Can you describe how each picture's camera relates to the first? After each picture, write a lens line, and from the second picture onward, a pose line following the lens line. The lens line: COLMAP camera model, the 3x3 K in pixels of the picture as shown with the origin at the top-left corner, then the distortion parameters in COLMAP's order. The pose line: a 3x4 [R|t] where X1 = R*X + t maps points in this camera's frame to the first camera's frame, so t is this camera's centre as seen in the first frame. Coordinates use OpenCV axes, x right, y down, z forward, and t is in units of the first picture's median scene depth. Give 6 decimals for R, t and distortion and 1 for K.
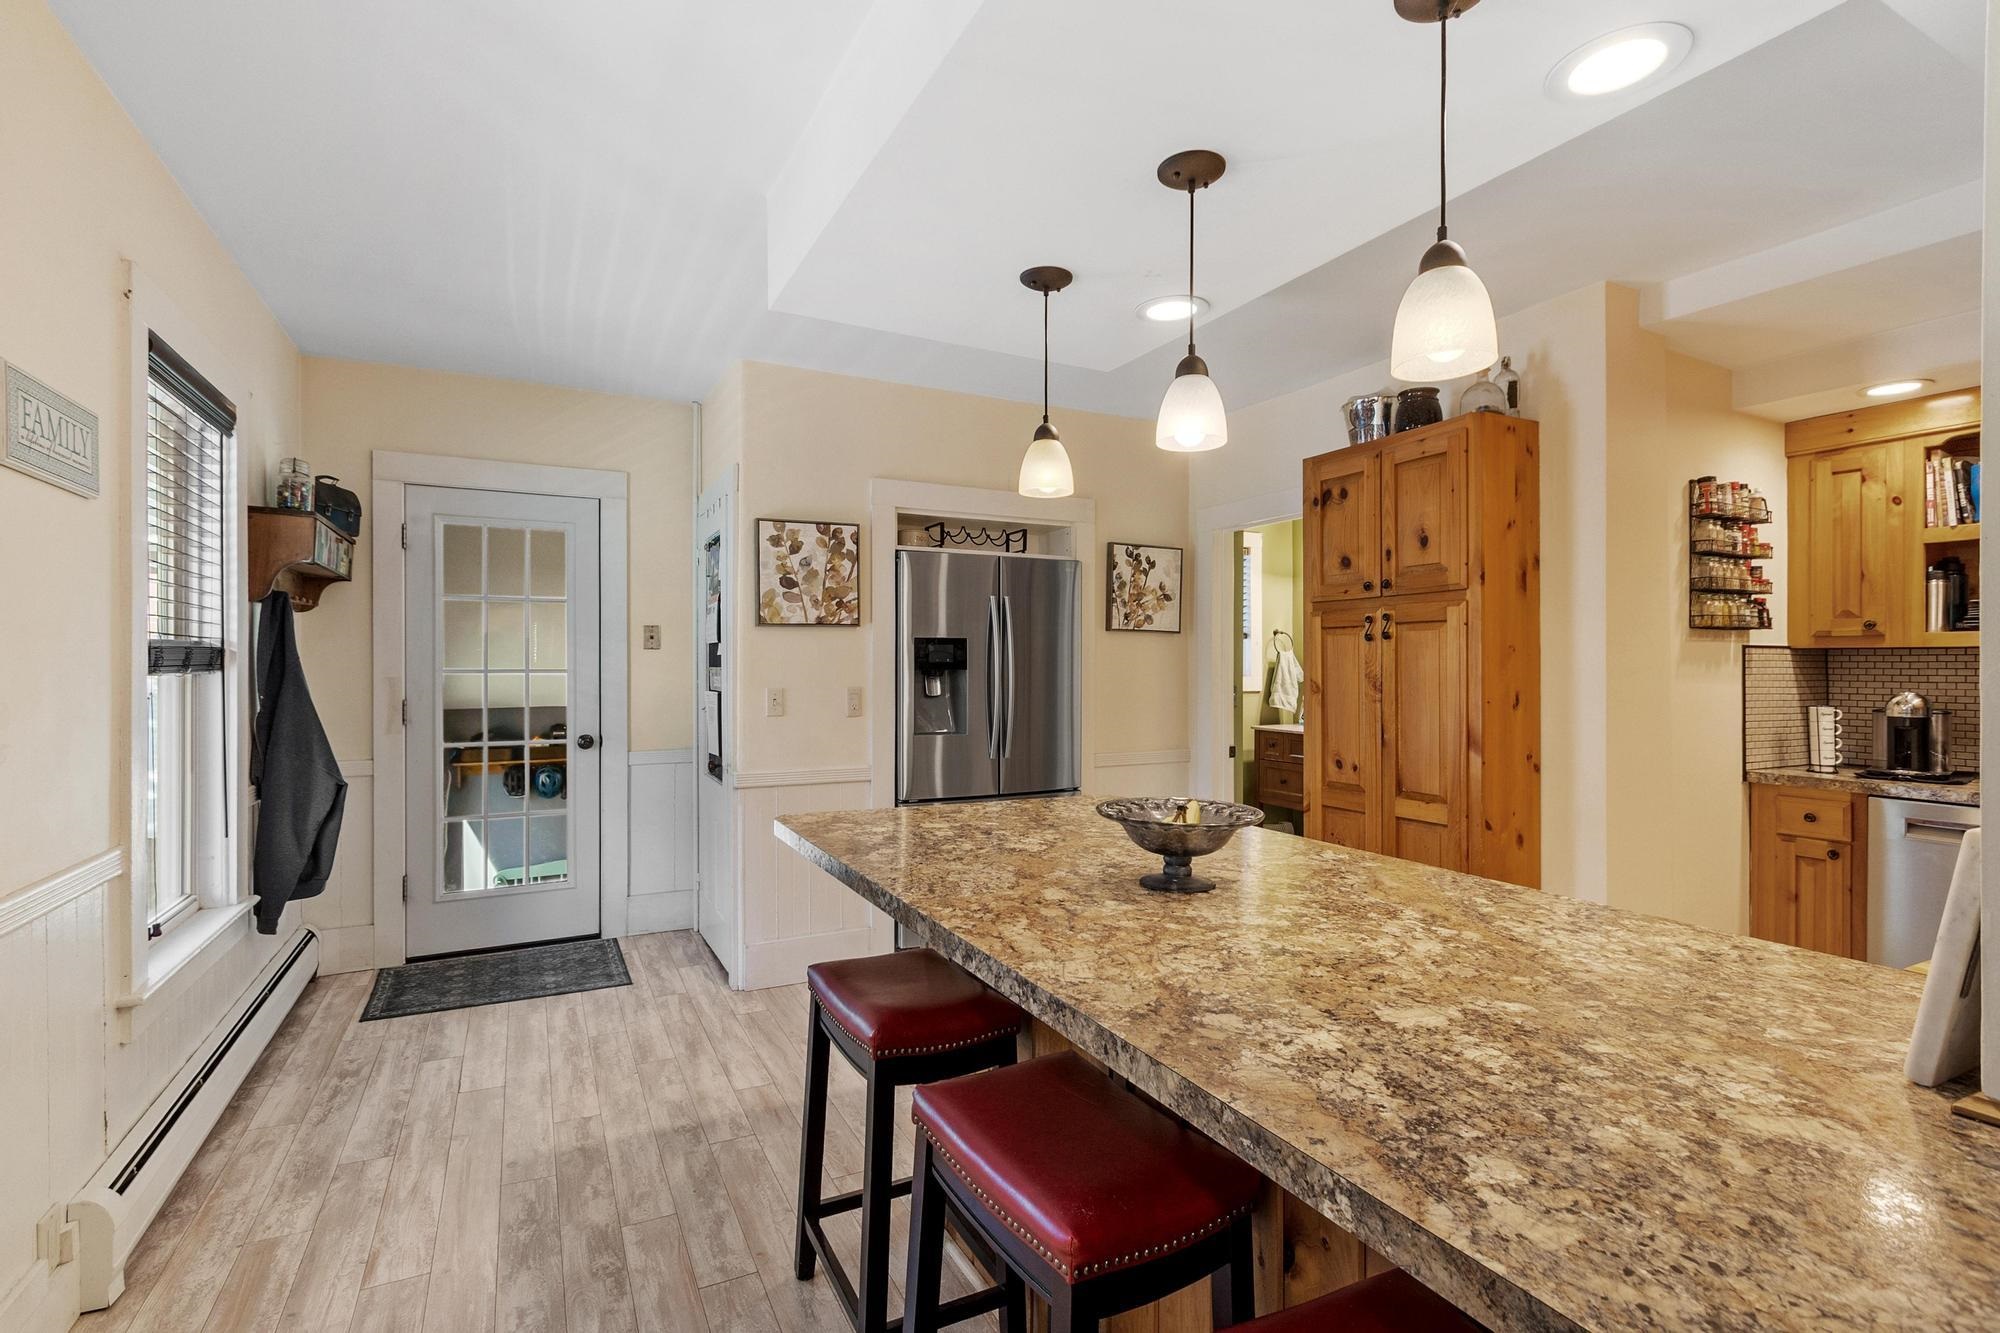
lens RADIAL K [[930.0, 0, 1006.7], [0, 930.0, 663.8], [0, 0, 1]] dist [0.000516, 0.000110]
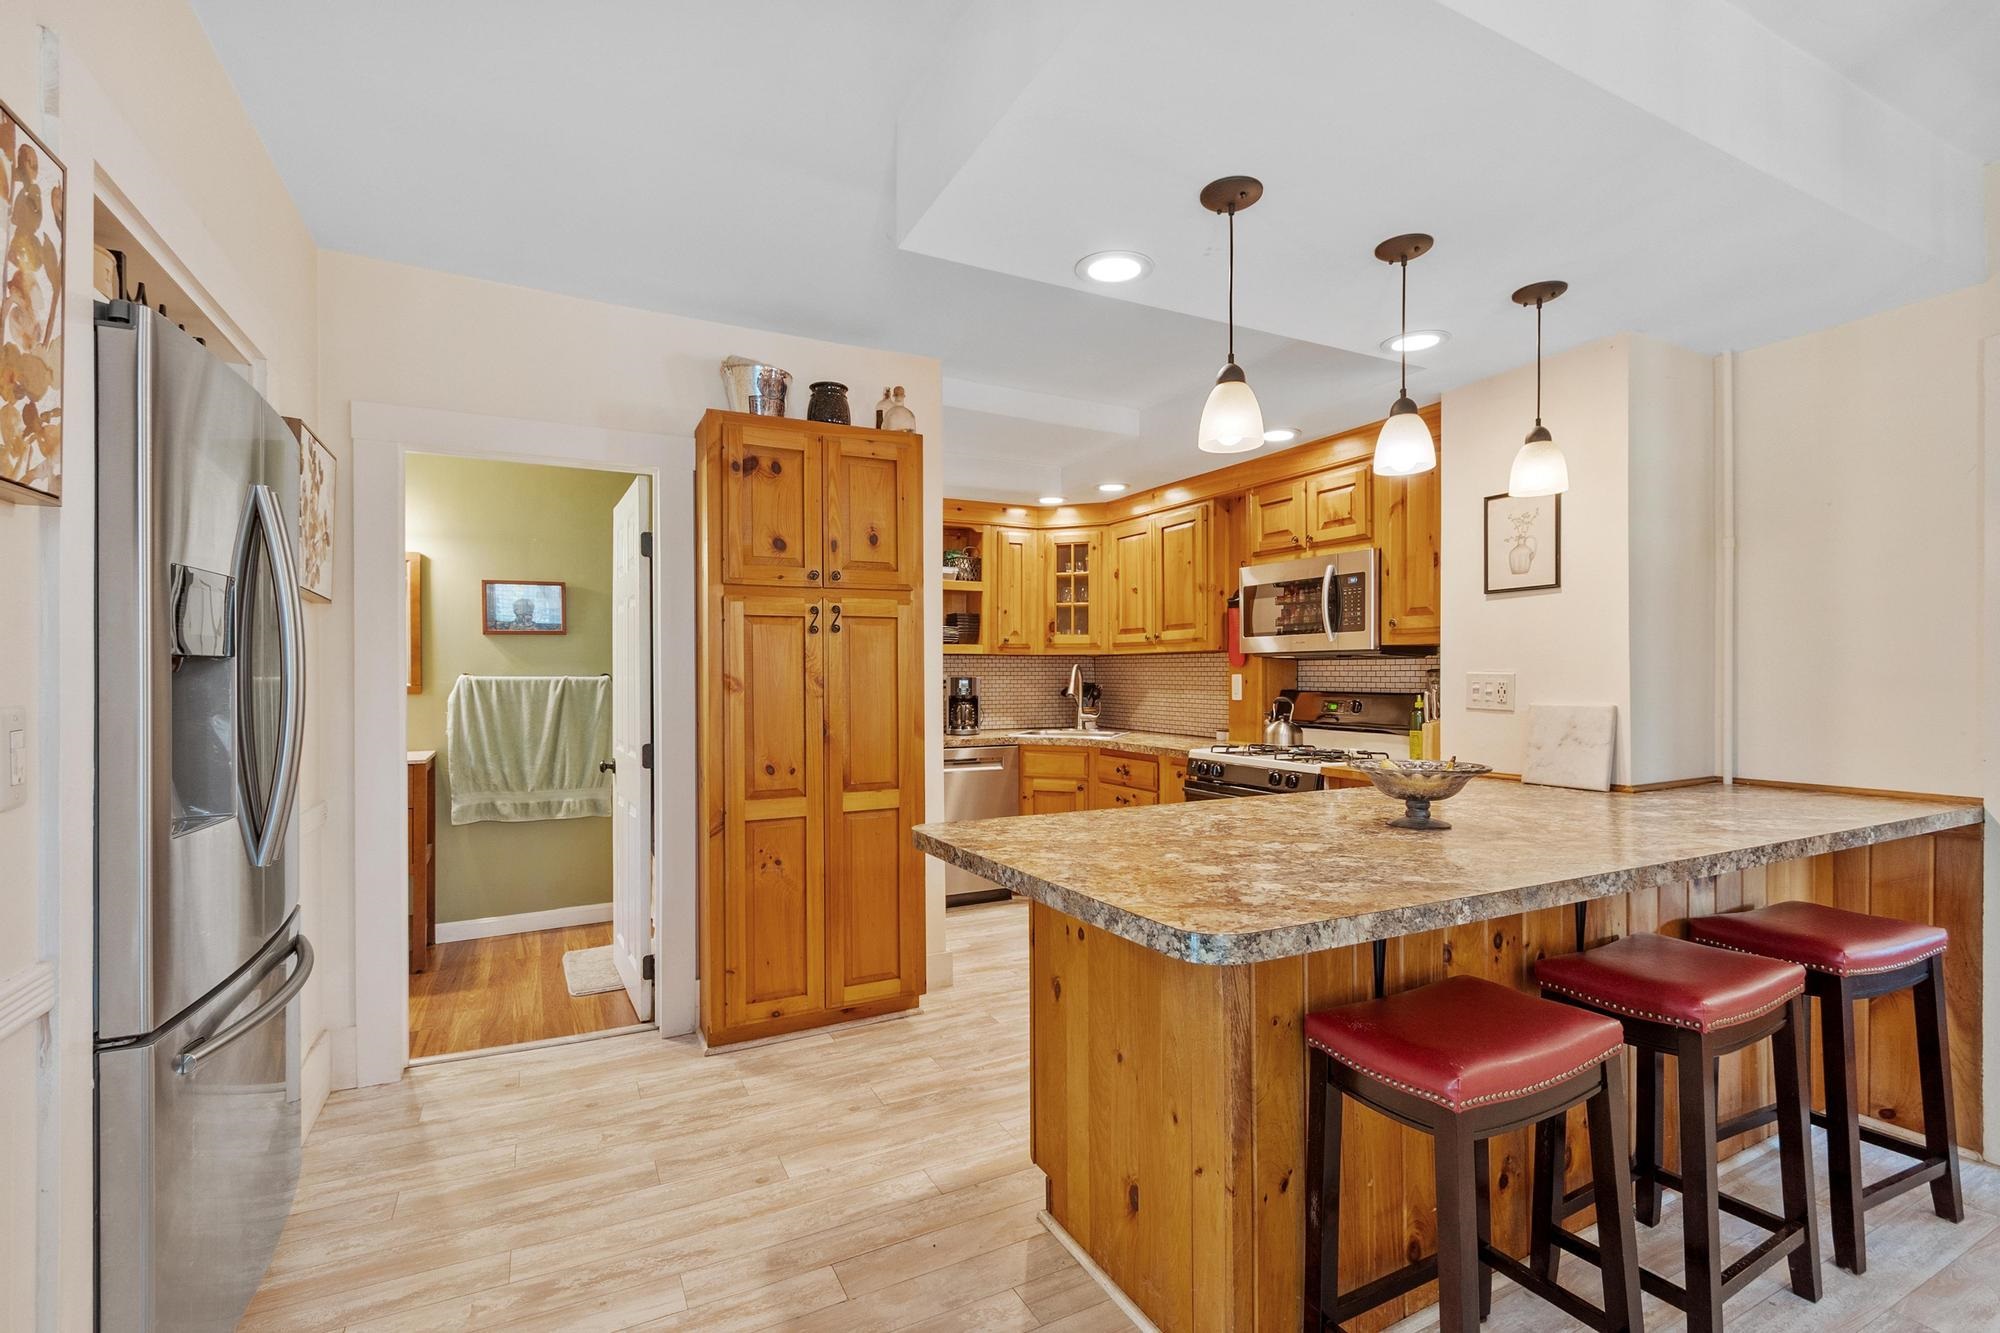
lens RADIAL K [[903.1, 0, 1004.9], [0, 903.1, 672.7], [0, 0, 1]] dist [0.001503, 0.000016]
pose [[-0.004060, 0.002284, 0.999989, -0.527629], [0.003575, 0.999991, -0.002269, 0.018487], [-0.999985, 0.003565, -0.004068, 0.809966]]
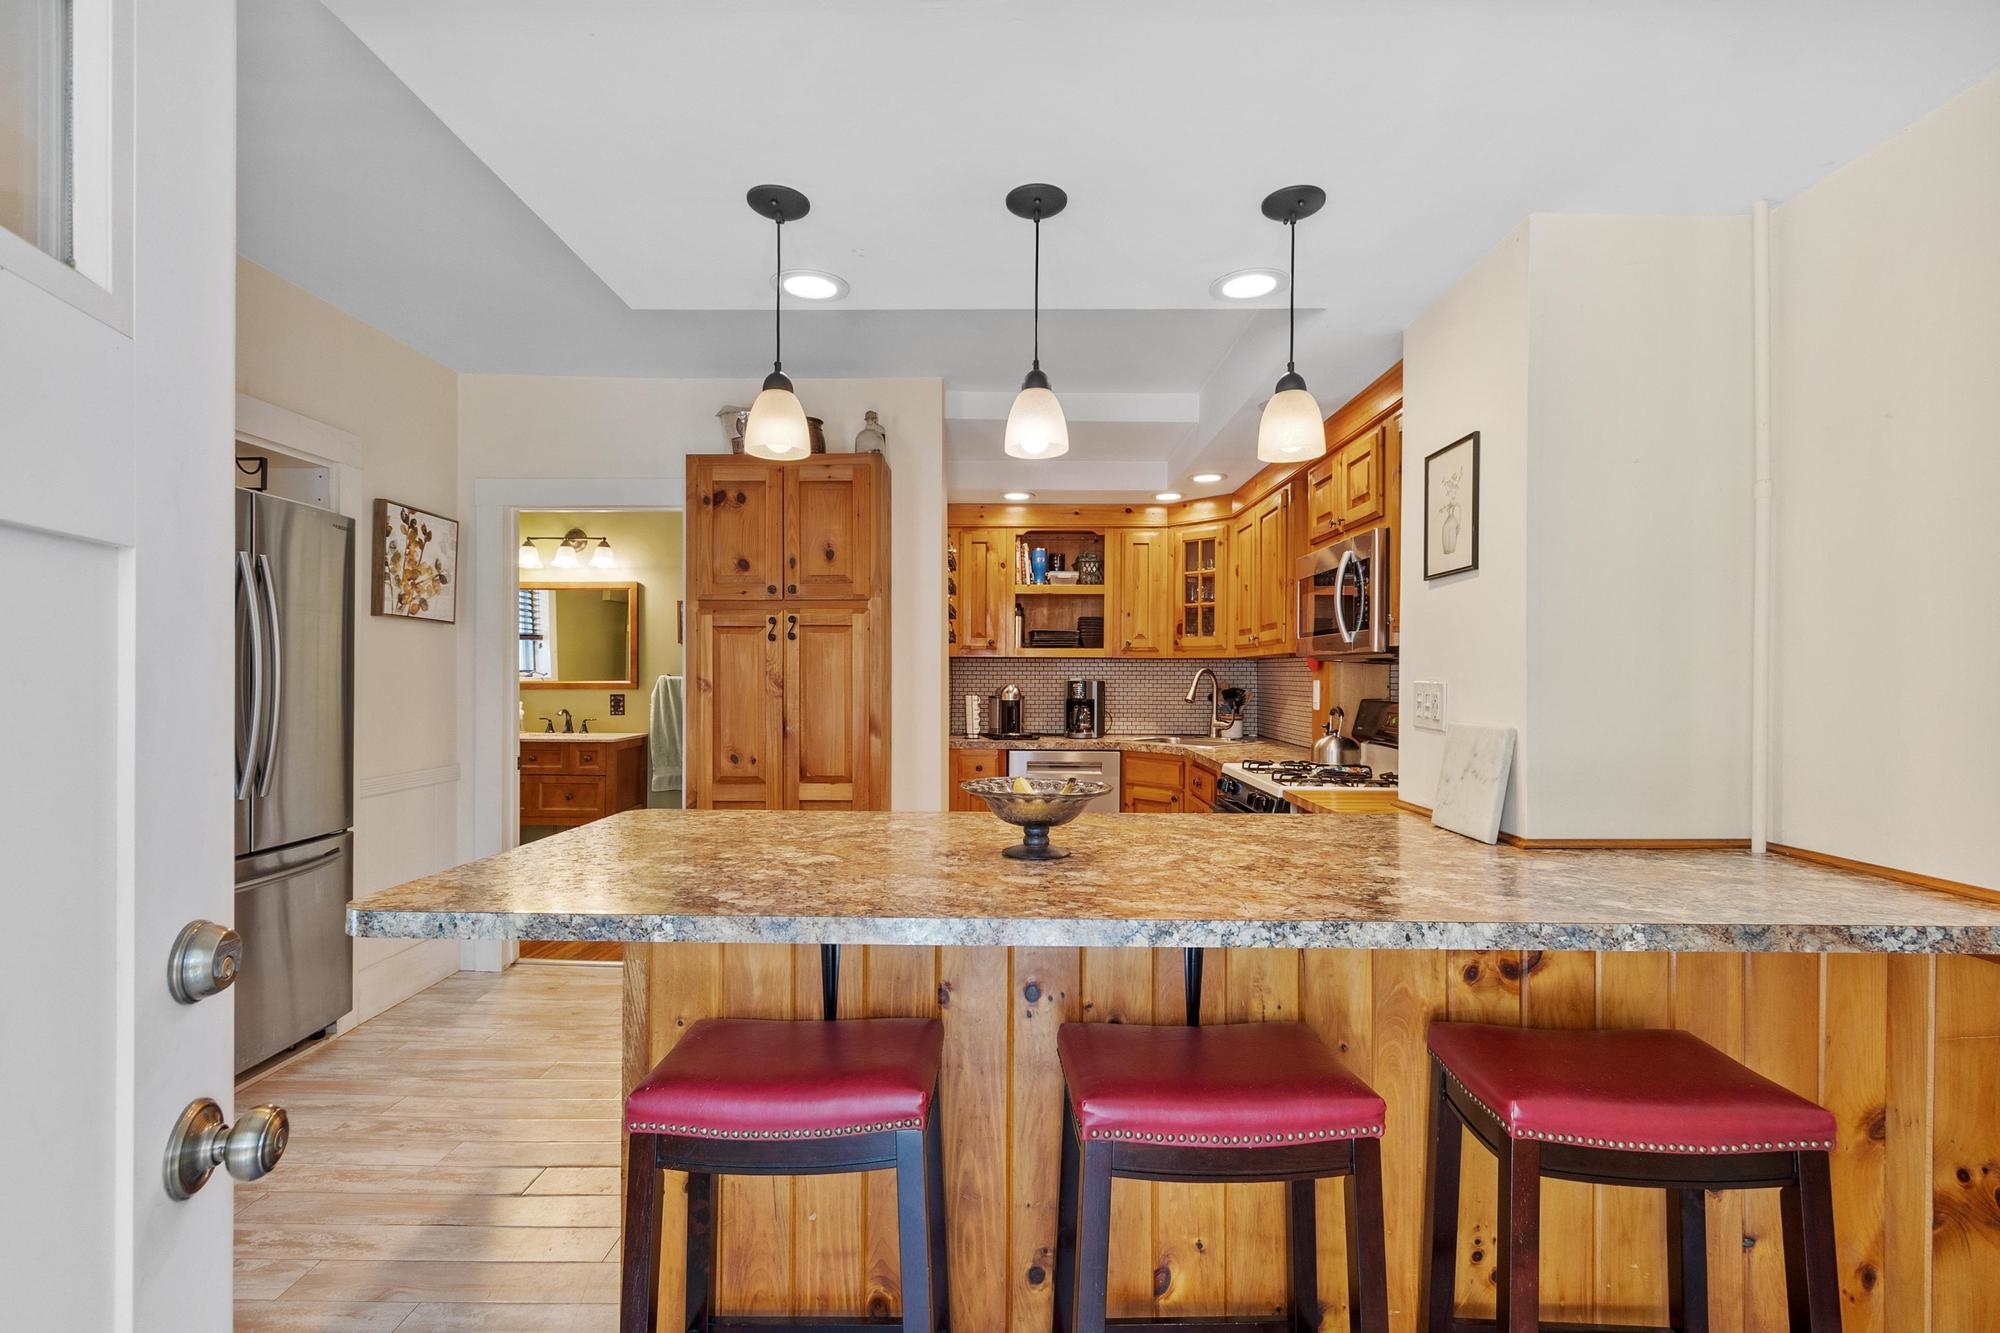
lens RADIAL K [[887.2, 0, 1004.2], [0, 887.2, 674.3], [0, 0, 1]] dist [0.002968, 0.000104]
pose [[0.463465, 0.004158, 0.886106, -0.393102], [-0.004109, 0.999988, -0.002543, 0.015871], [-0.886106, -0.002463, 0.463476, 0.288265]]
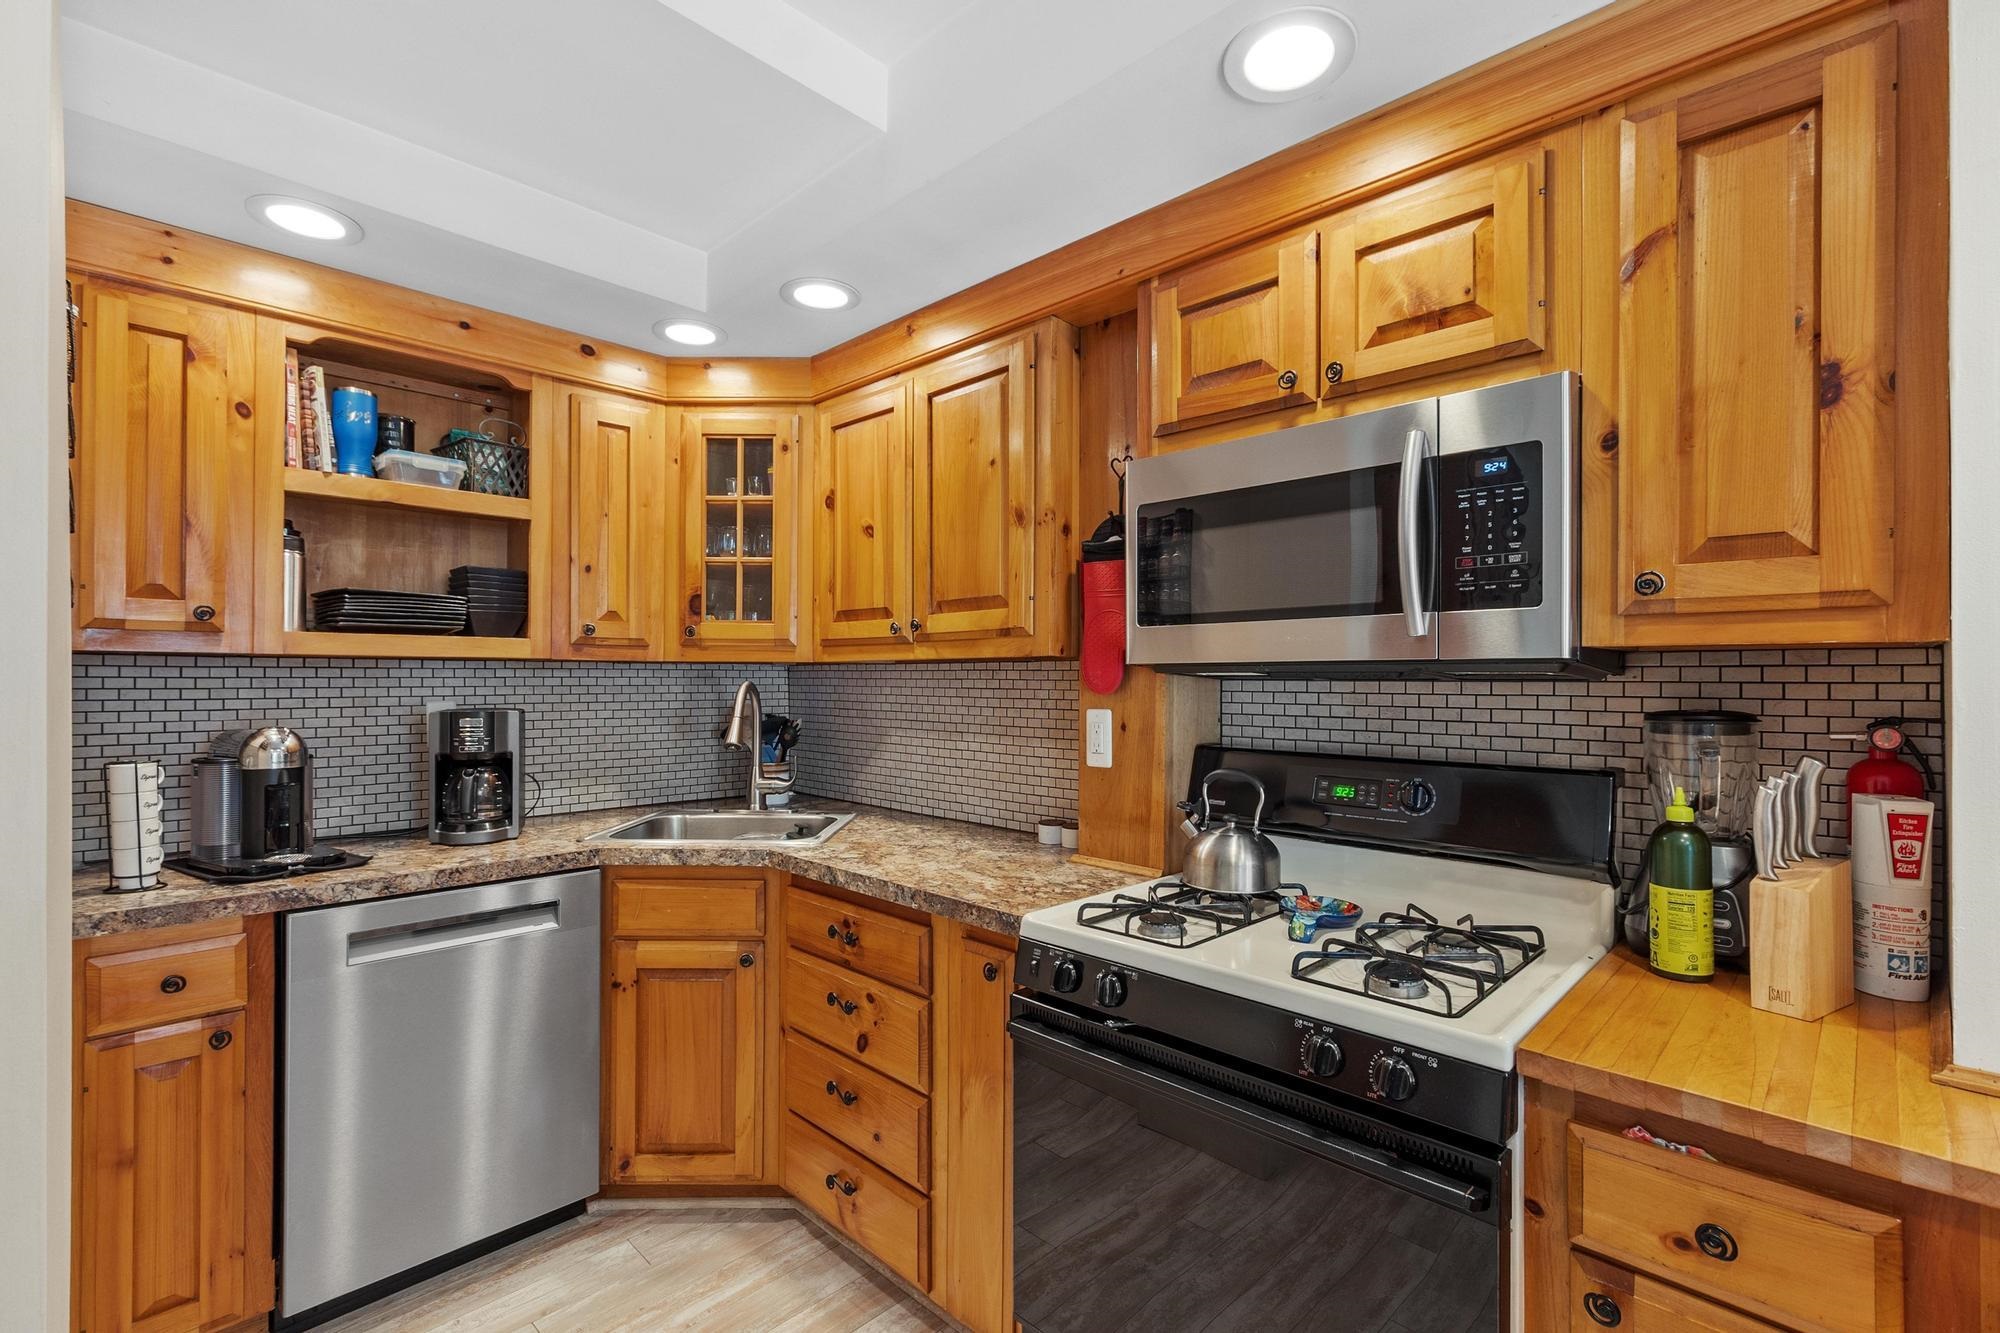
lens RADIAL K [[903.1, 0, 1004.9], [0, 903.1, 672.7], [0, 0, 1]] dist [0.001503, 0.000016]
pose [[-0.316797, 0.007639, 0.948463, 0.245263], [-0.000345, 0.999967, -0.008169, -0.000814], [-0.948493, -0.002915, -0.316784, 0.713546]]
